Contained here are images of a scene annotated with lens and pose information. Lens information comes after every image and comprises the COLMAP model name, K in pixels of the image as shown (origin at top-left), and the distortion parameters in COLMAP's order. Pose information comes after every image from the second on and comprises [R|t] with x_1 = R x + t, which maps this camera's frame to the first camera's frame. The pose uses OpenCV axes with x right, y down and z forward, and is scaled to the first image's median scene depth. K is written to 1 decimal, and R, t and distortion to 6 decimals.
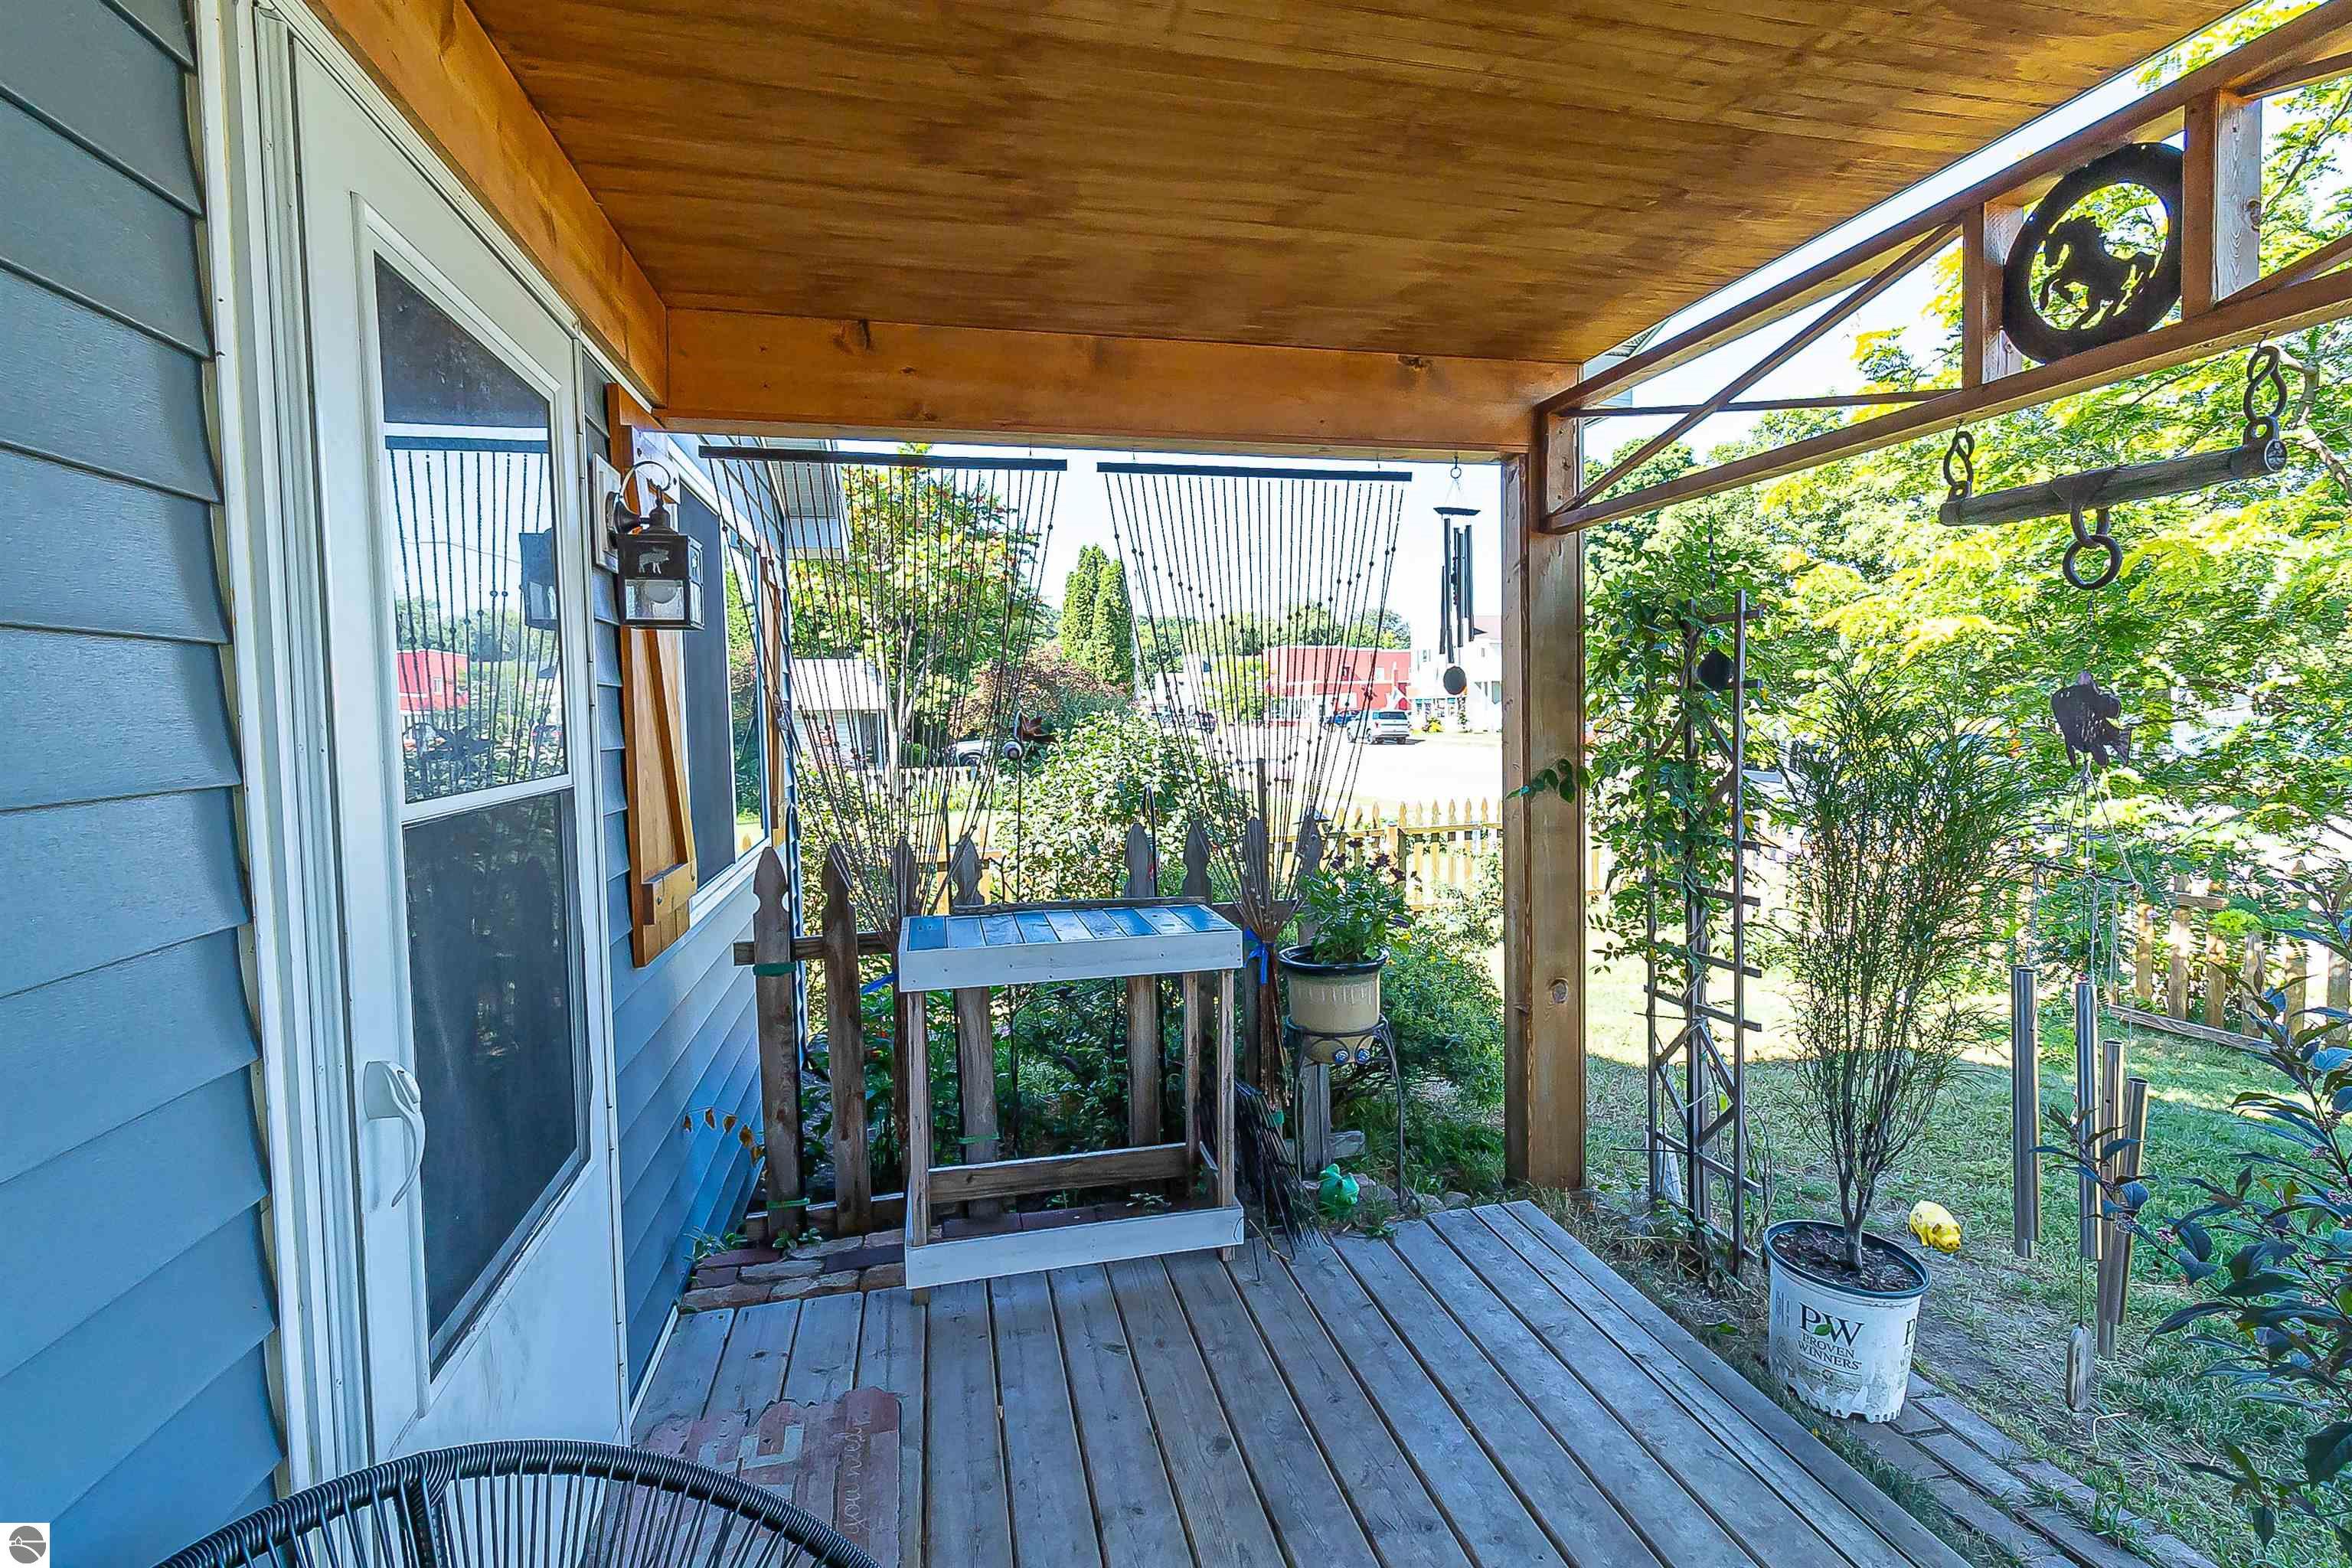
lens RADIAL K [[1086.4, 0, 1198.3], [0, 1086.4, 761.5], [0, 0, 1]] dist [0.000175, 0.000211]
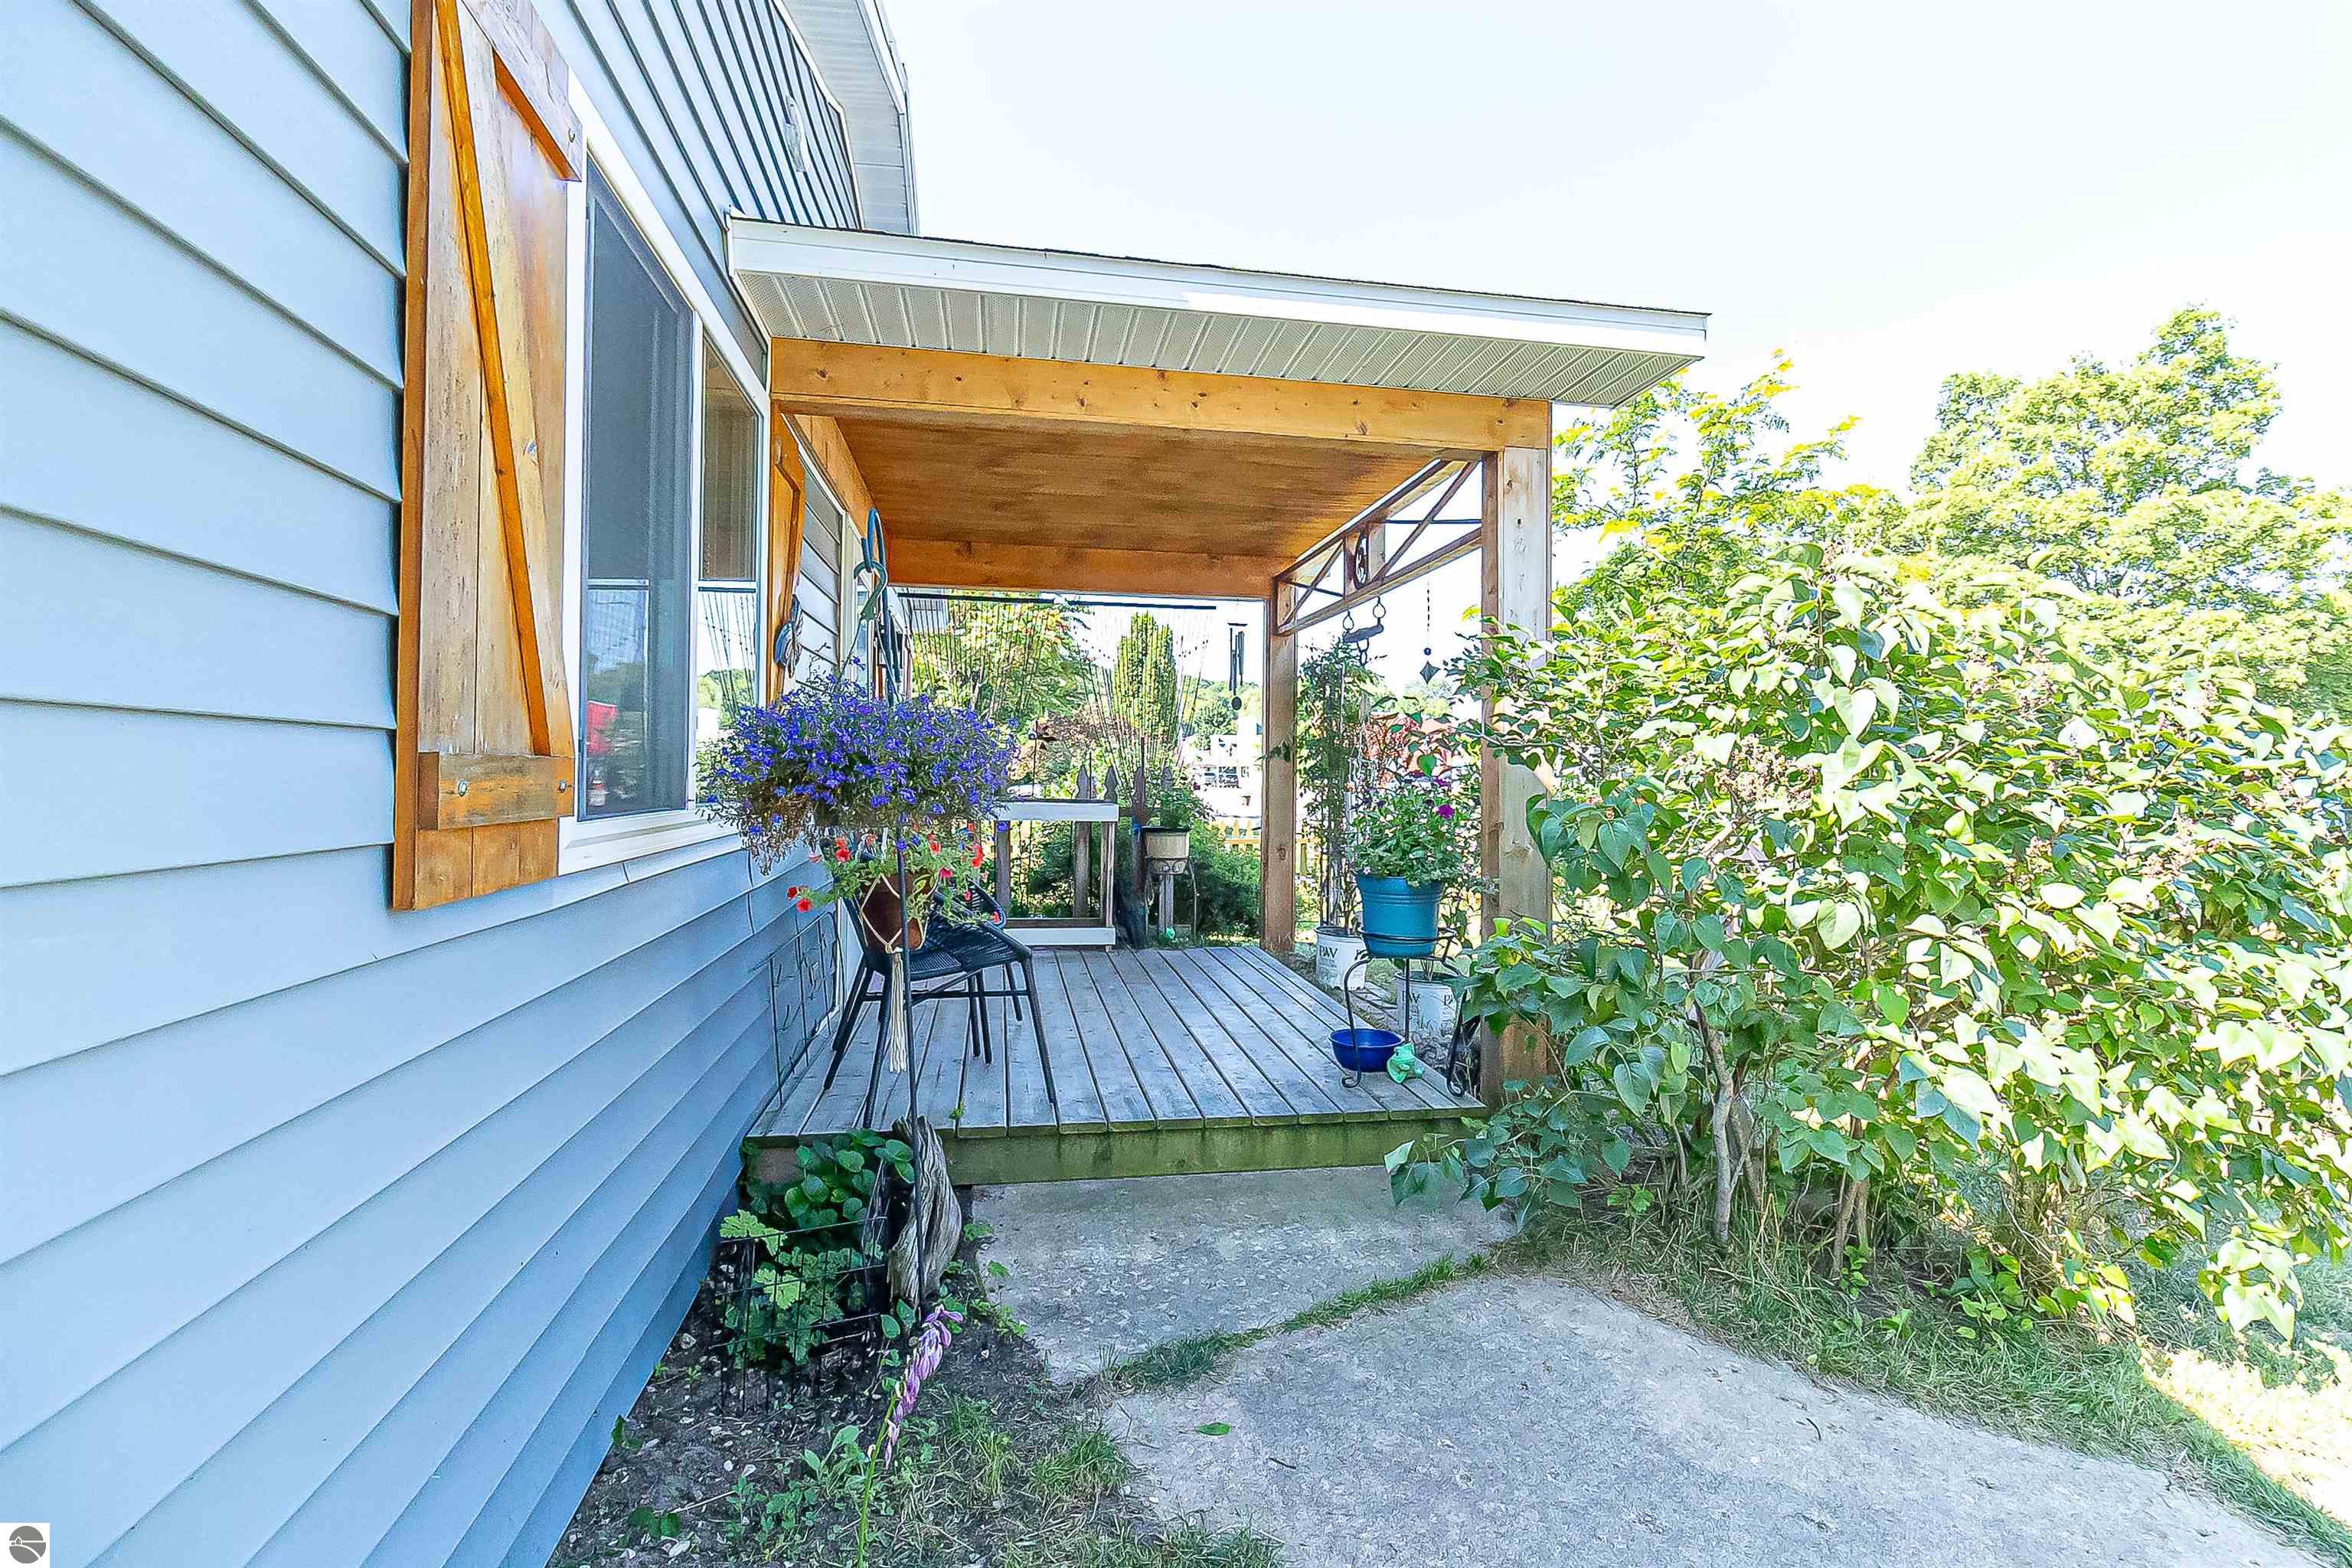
lens RADIAL K [[1086.4, 0, 1198.3], [0, 1086.4, 761.5], [0, 0, 1]] dist [0.000175, 0.000211]
pose [[0.998106, 0.028587, -0.054466, 0.284573], [-0.031697, 0.997865, -0.057106, 0.162016], [0.052718, 0.058724, 0.996881, -1.110822]]
